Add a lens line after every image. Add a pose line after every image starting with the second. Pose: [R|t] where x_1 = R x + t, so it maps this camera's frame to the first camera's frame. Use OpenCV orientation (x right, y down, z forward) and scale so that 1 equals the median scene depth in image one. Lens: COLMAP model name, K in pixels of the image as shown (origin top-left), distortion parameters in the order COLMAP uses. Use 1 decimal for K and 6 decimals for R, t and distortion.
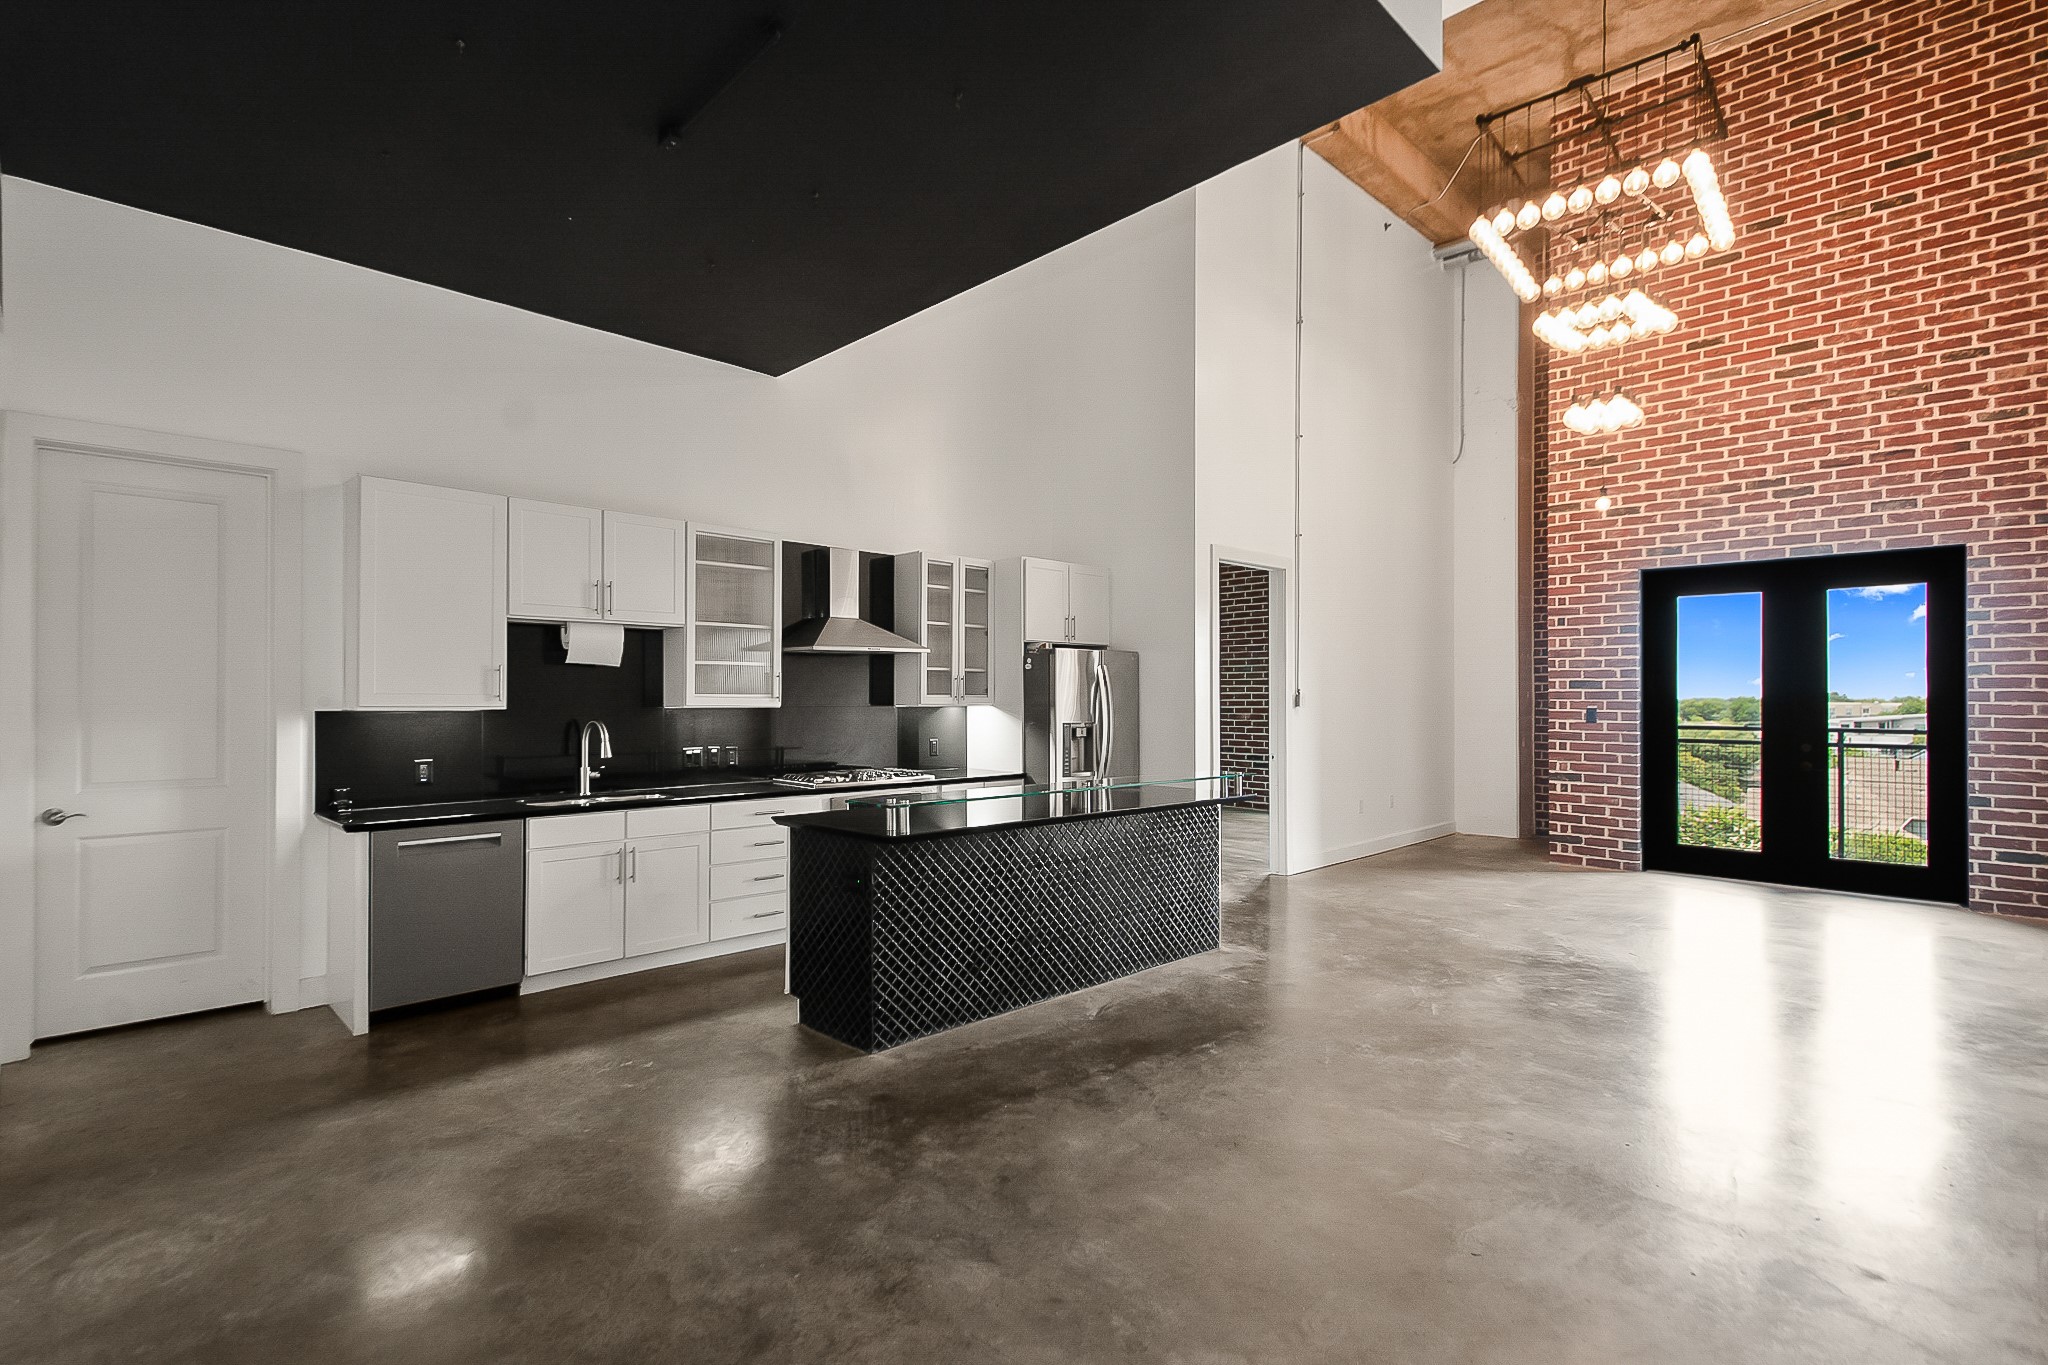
lens RADIAL K [[955.1, 0, 1035.3], [0, 955.1, 691.0], [0, 0, 1]] dist [0.033301, -0.017249]
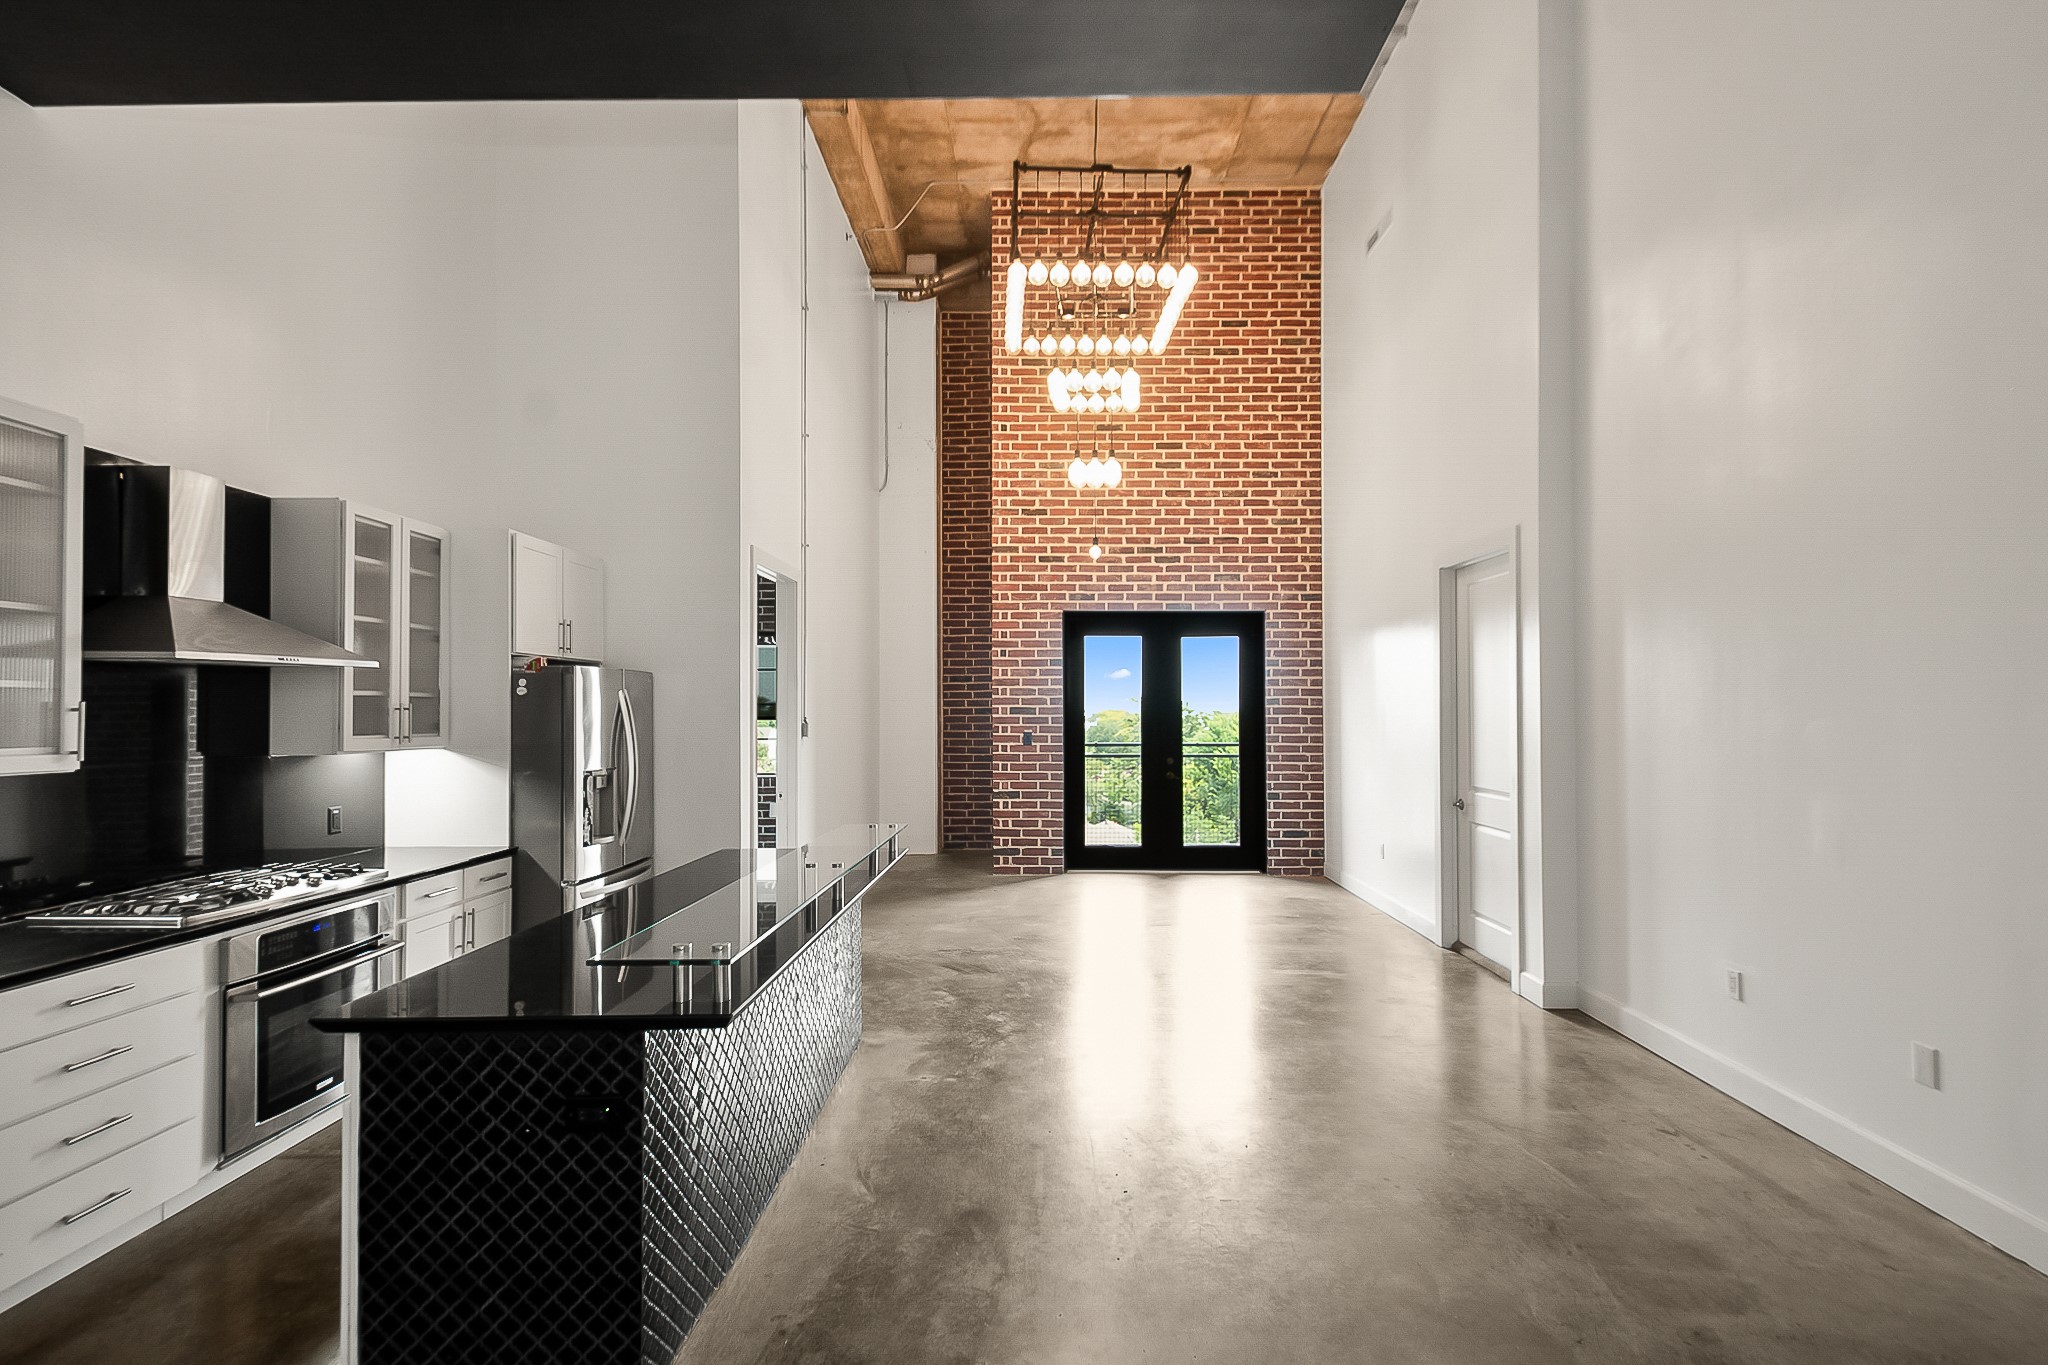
lens RADIAL K [[944.4, 0, 1029.0], [0, 944.4, 693.2], [0, 0, 1]] dist [0.030558, -0.016925]
pose [[0.715672, 0.009609, 0.698370, -0.226815], [-0.000580, 0.999913, -0.013164, -0.015379], [-0.698436, 0.009017, 0.715615, 0.264831]]
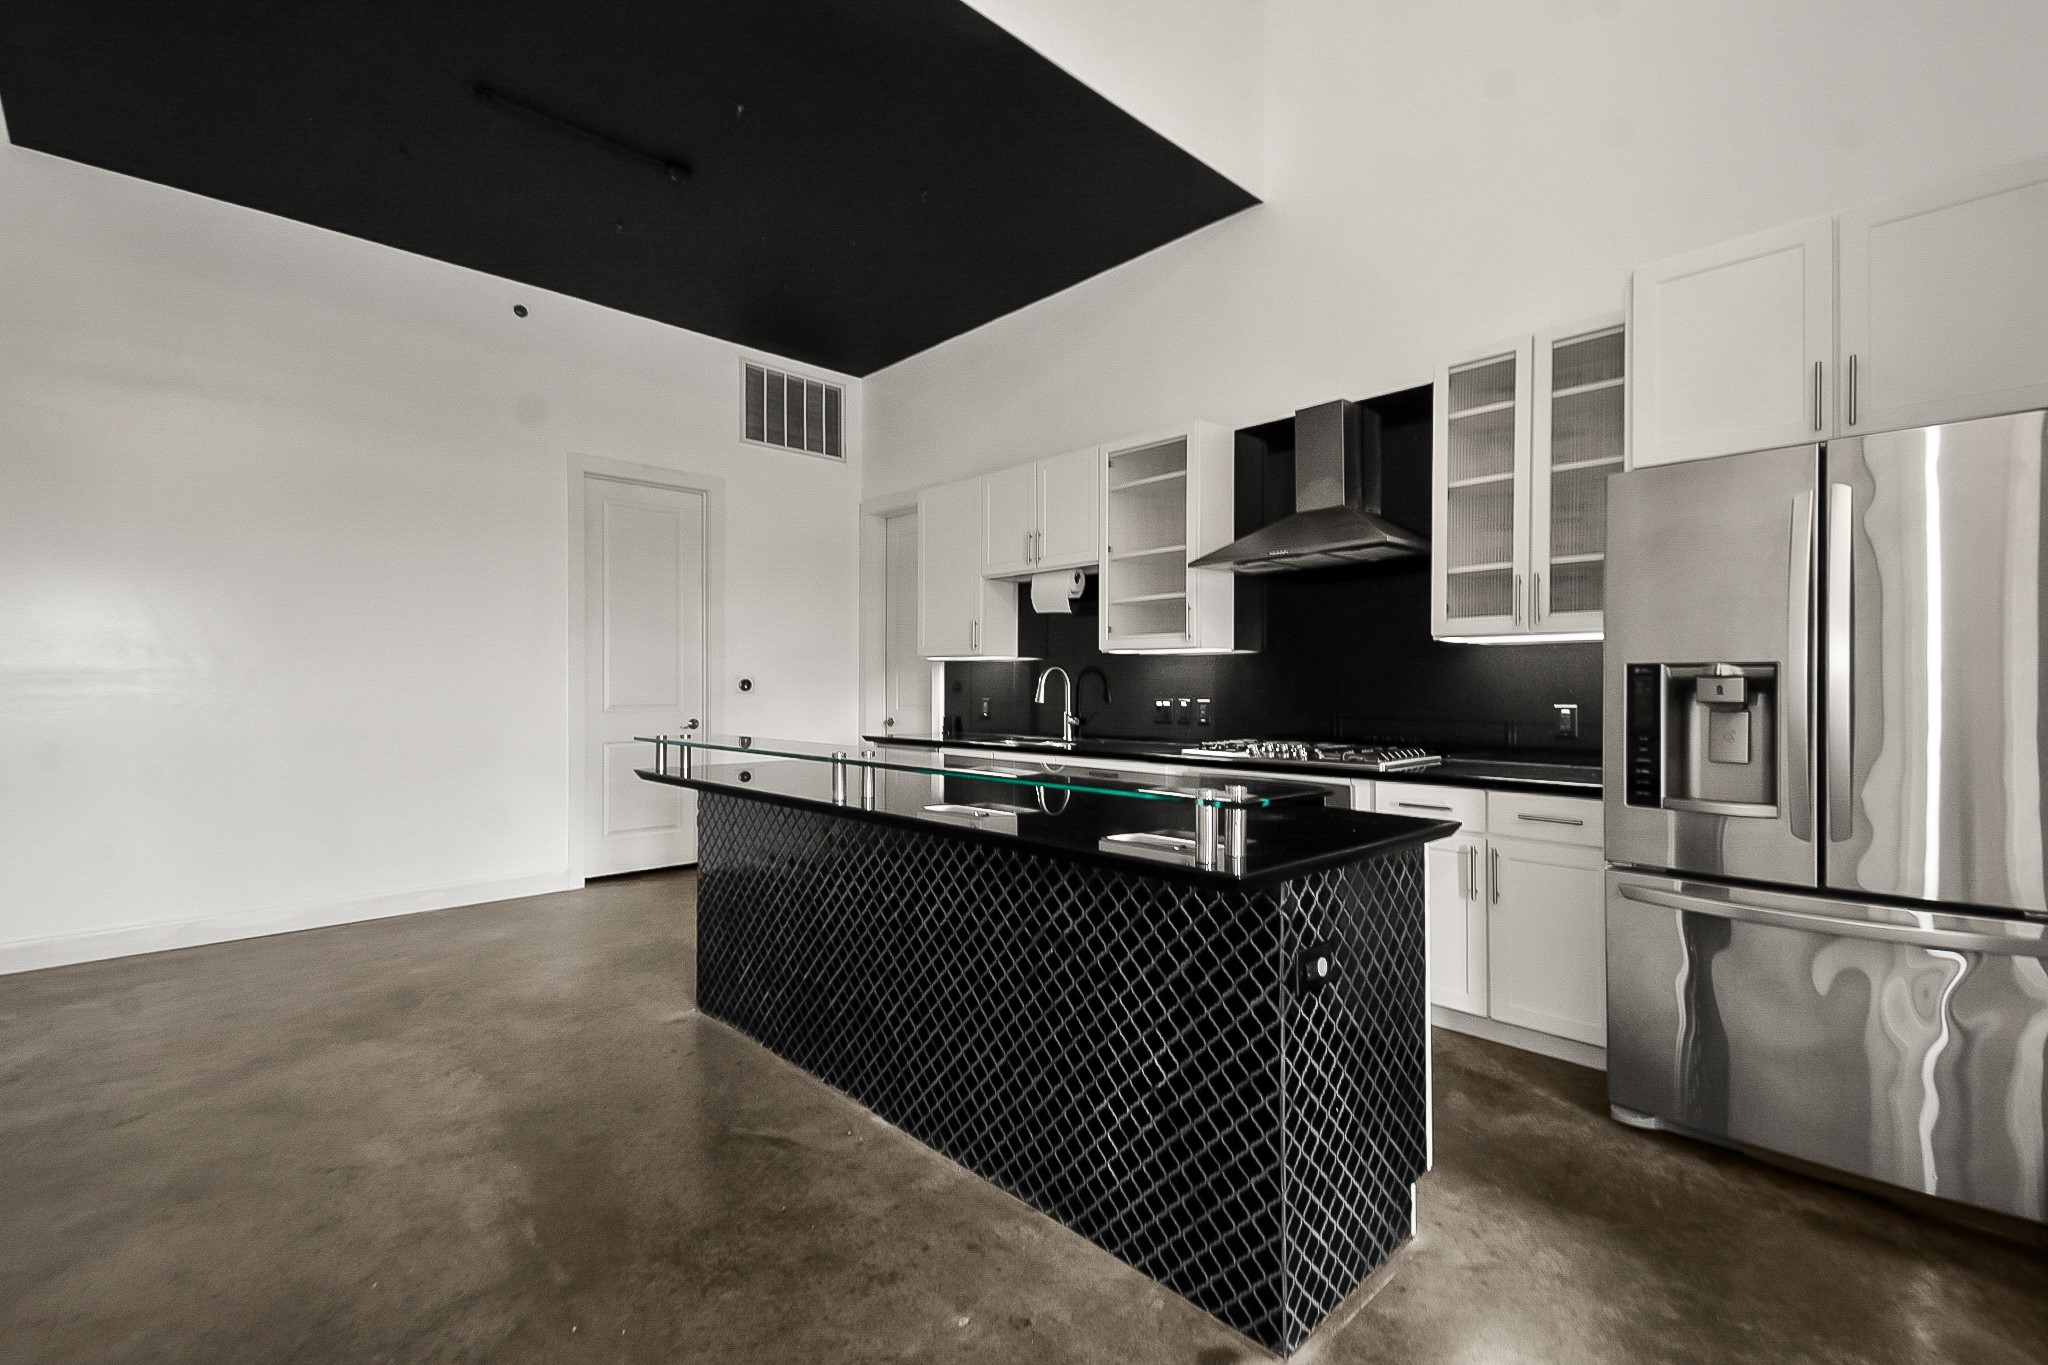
lens RADIAL K [[930.8, 0, 1034.6], [0, 930.8, 673.5], [0, 0, 1]] dist [0.023823, -0.000409]
pose [[-0.012826, -0.015503, -0.999798, 0.419066], [0.008591, 0.999841, -0.015614, 0.041286], [0.999881, -0.008789, -0.012691, 0.771032]]
